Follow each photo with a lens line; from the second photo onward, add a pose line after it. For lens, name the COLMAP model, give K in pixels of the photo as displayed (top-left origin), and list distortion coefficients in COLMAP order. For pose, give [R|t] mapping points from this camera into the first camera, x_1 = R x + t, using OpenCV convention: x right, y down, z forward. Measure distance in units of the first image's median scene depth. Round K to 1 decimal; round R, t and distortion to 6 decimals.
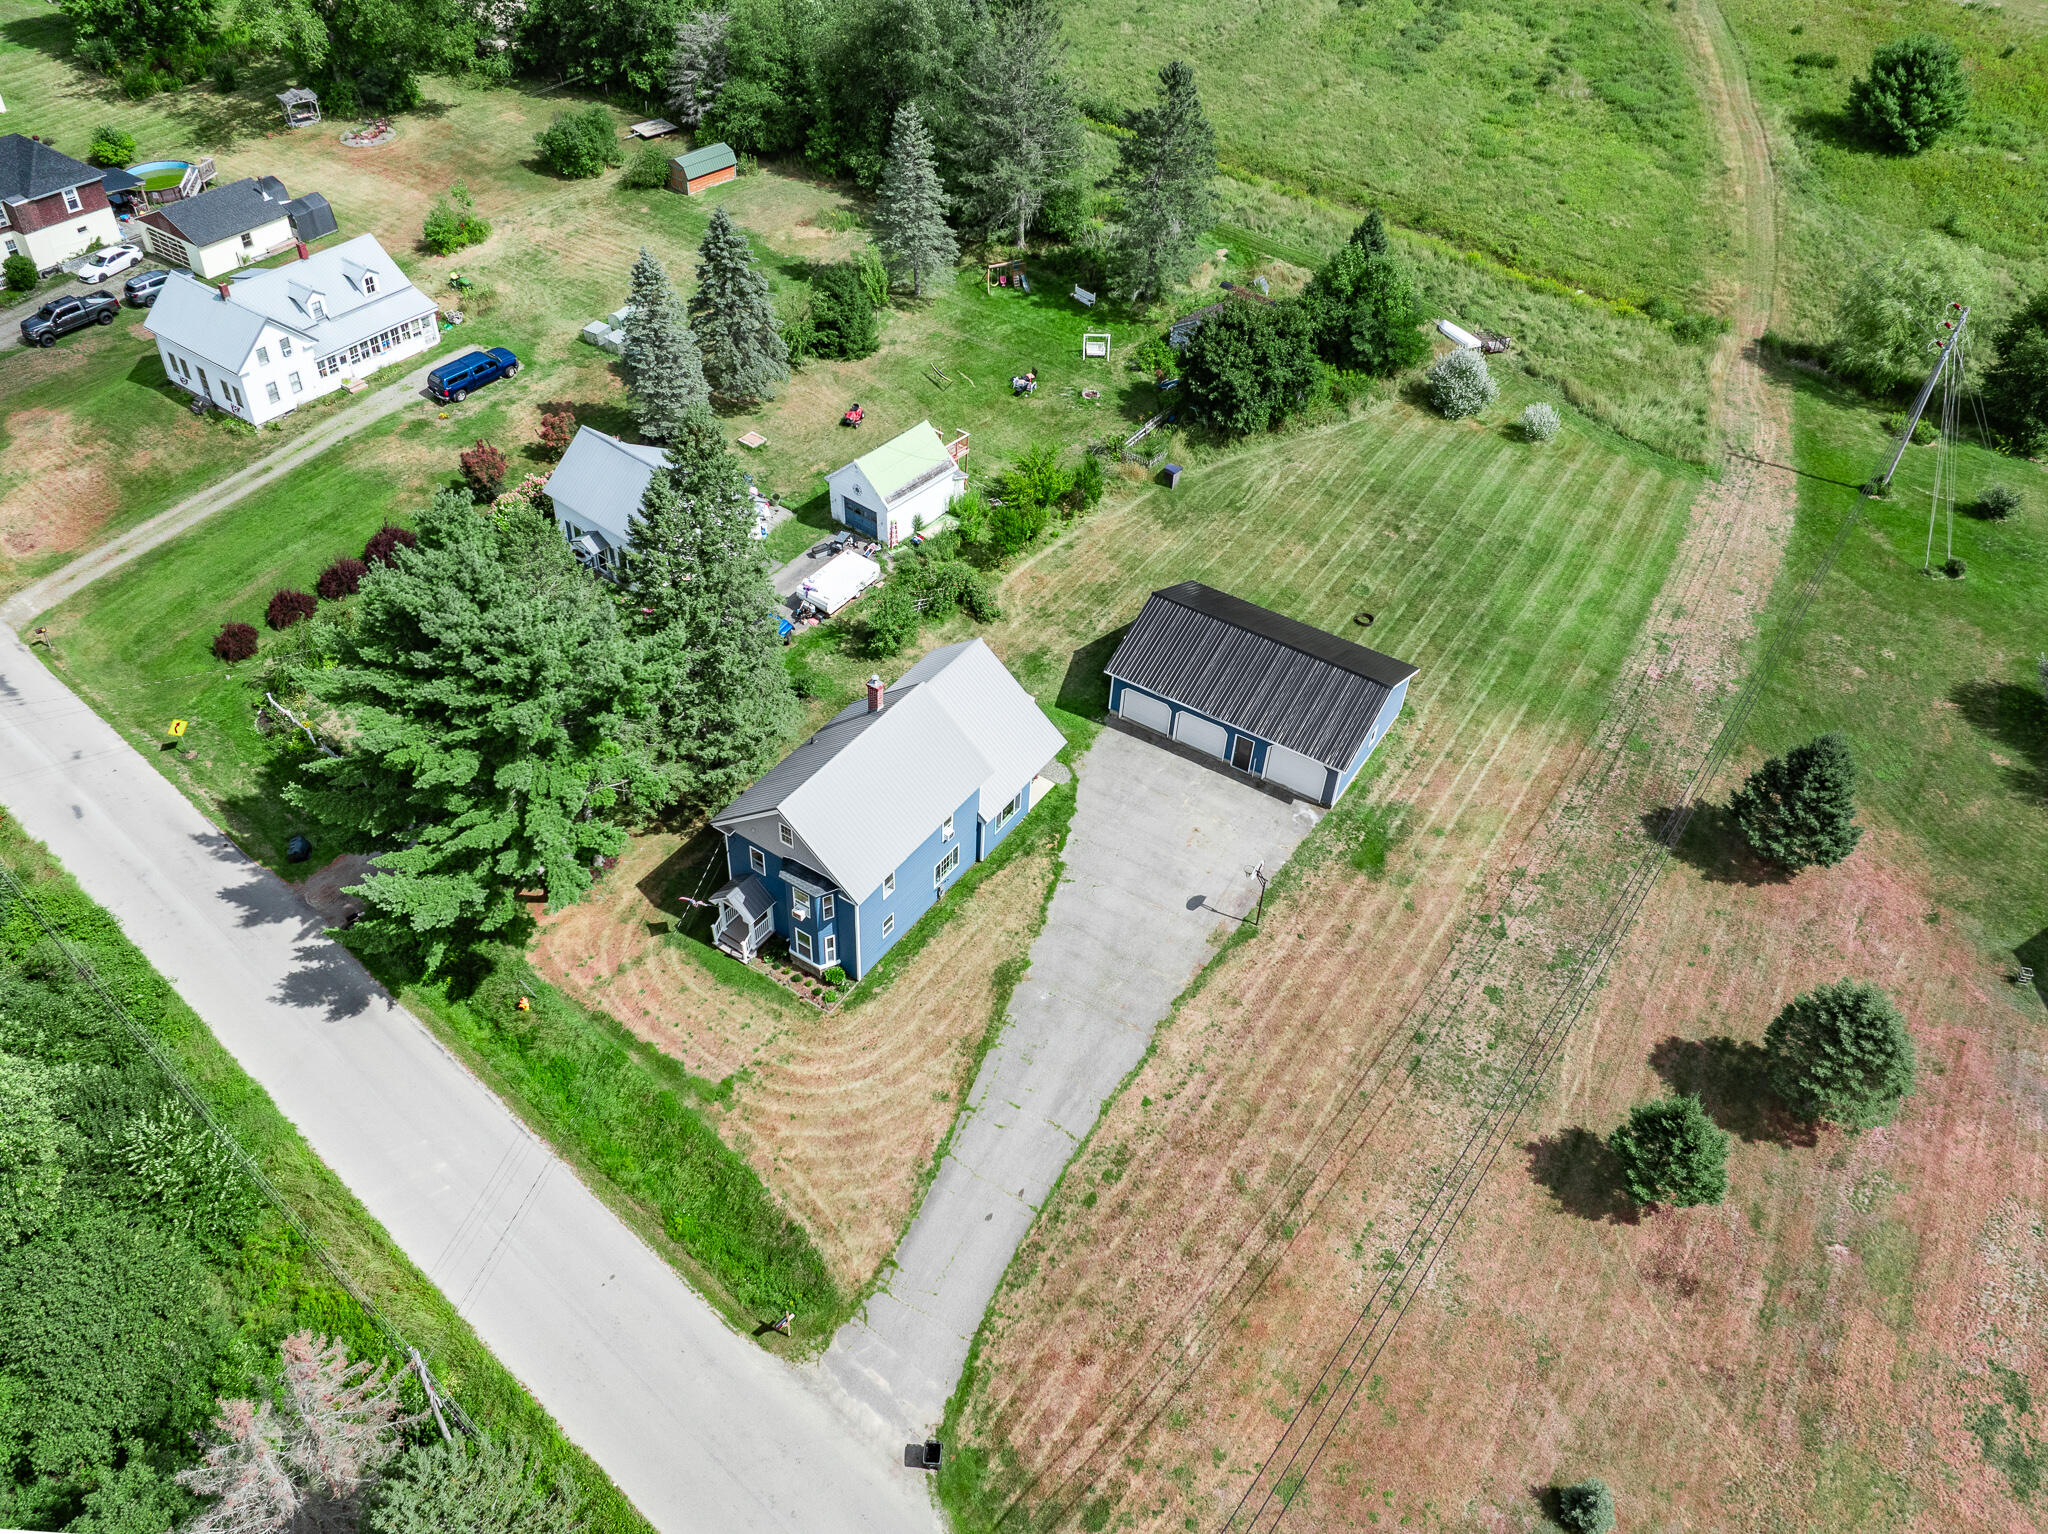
lens RADIAL K [[1588.0, 0, 1028.6], [0, 1588.0, 740.0], [0, 0, 1]] dist [-0.056686, 0.025346]
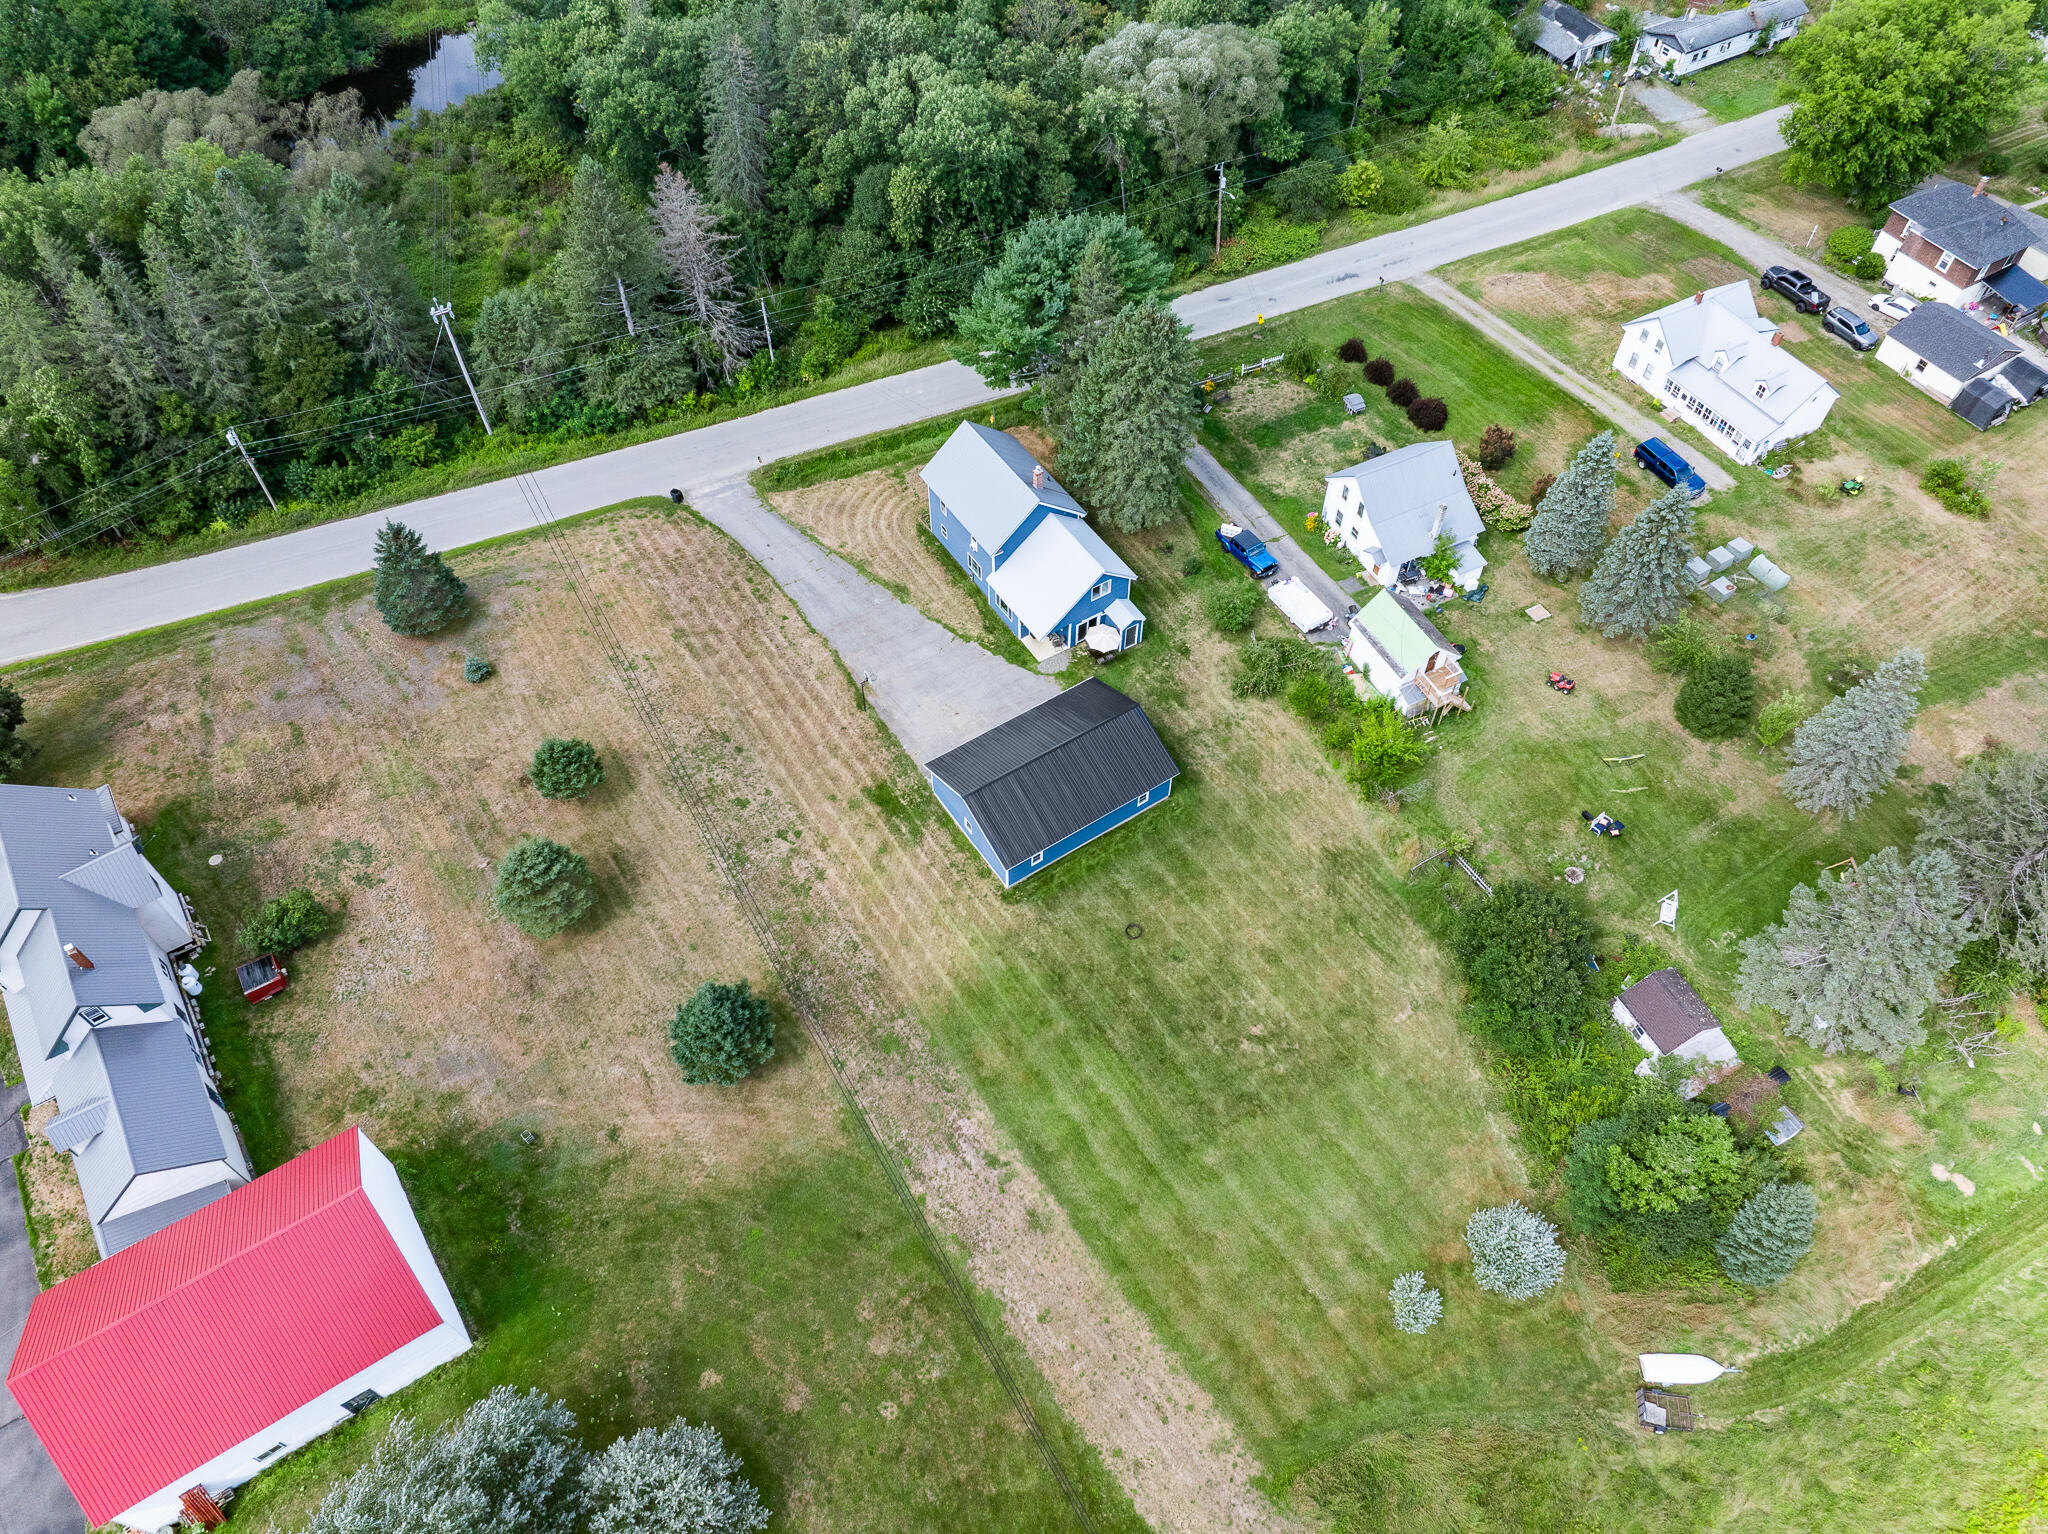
lens RADIAL K [[1447.9, 0, 1025.5], [0, 1447.9, 747.0], [0, 0, 1]] dist [-0.047864, 0.017295]
pose [[-0.412942, 0.690380, -0.594016, 0.841832], [-0.615820, 0.268873, 0.740590, -0.900847], [0.671003, 0.671627, 0.314121, 0.633517]]
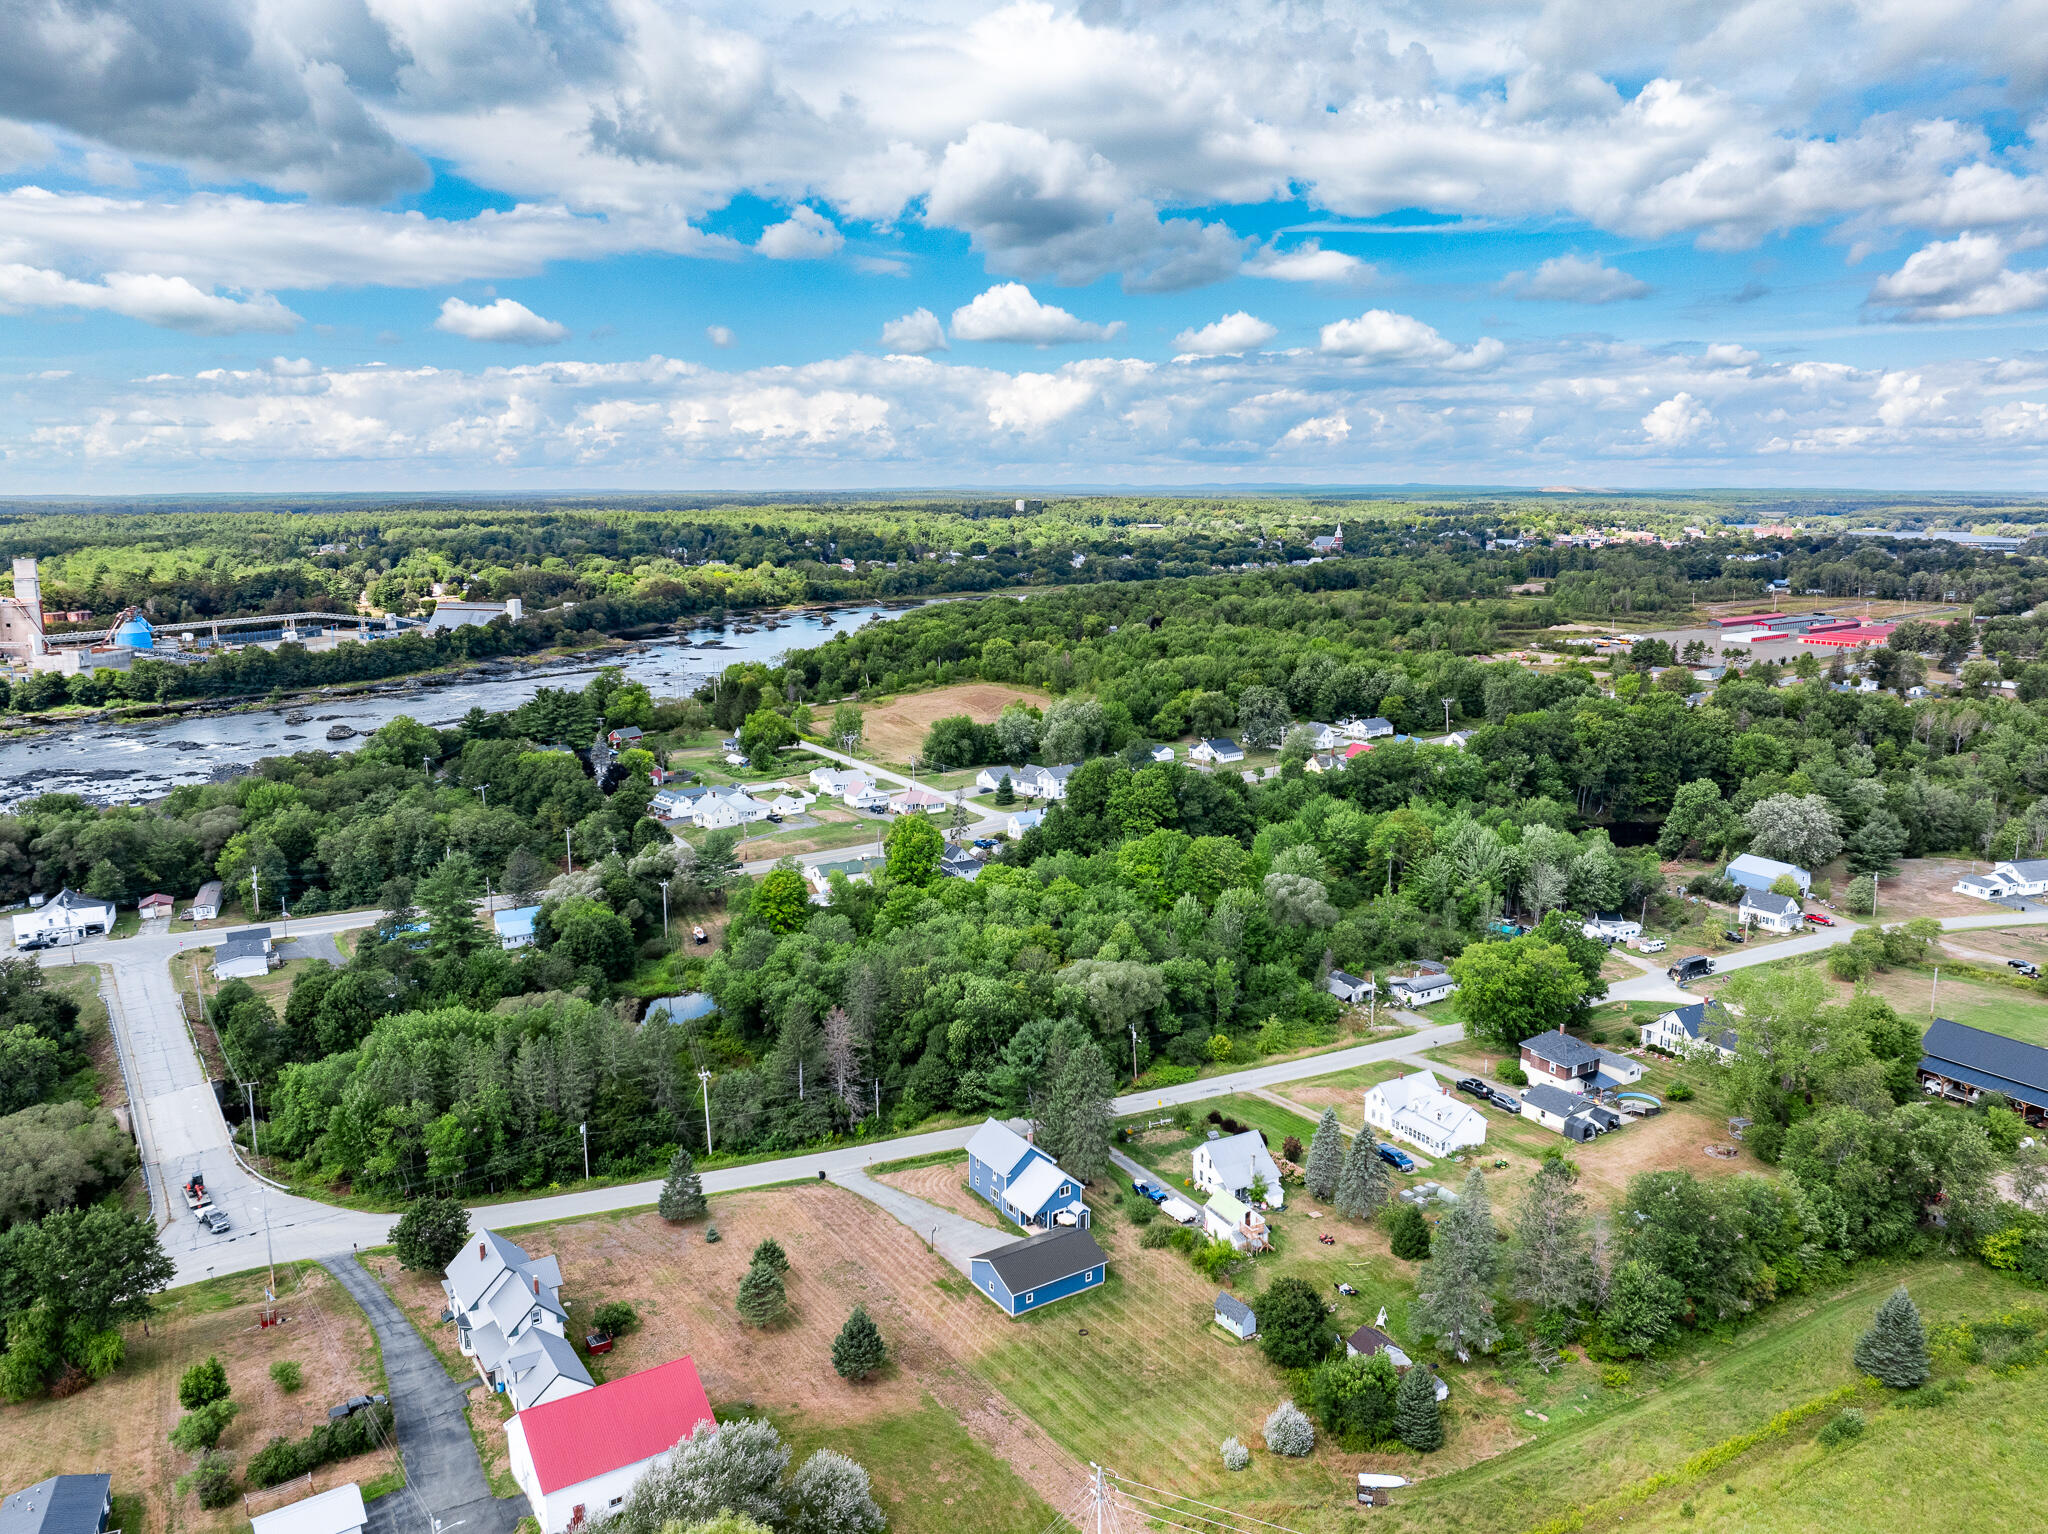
lens RADIAL K [[1447.9, 0, 1013.1], [0, 1447.9, 786.4], [0, 0, 1]] dist [-0.047864, 0.017295]
pose [[-0.419577, 0.132657, -0.897974, 1.971774], [-0.611400, 0.689899, 0.387593, -1.321791], [0.670929, 0.711647, -0.208359, 0.947072]]
